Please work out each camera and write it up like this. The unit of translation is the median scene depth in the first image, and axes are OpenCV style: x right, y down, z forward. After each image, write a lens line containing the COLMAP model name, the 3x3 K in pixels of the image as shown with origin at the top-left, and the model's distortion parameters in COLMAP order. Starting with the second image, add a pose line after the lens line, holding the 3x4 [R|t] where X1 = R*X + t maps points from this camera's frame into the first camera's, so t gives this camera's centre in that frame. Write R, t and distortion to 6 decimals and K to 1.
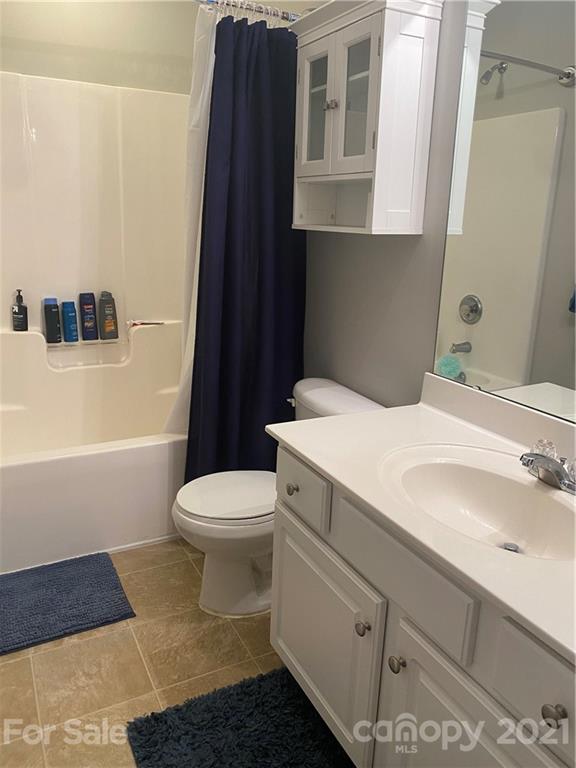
lens RADIAL K [[591.8, 0, 287.7], [0, 591.8, 381.4], [0, 0, 1]] dist [0.031872, -0.047043]
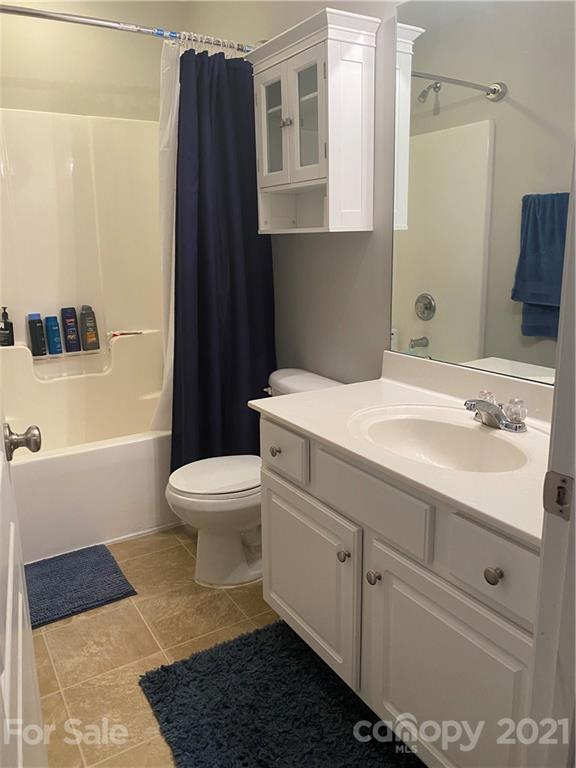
lens RADIAL K [[591.8, 0, 290.4], [0, 591.8, 383.2], [0, 0, 1]] dist [0.031872, -0.047043]
pose [[0.996343, -0.063175, 0.057523, -0.016363], [0.065153, 0.997324, -0.033178, 0.070695], [-0.055273, 0.036804, 0.997793, -0.119004]]
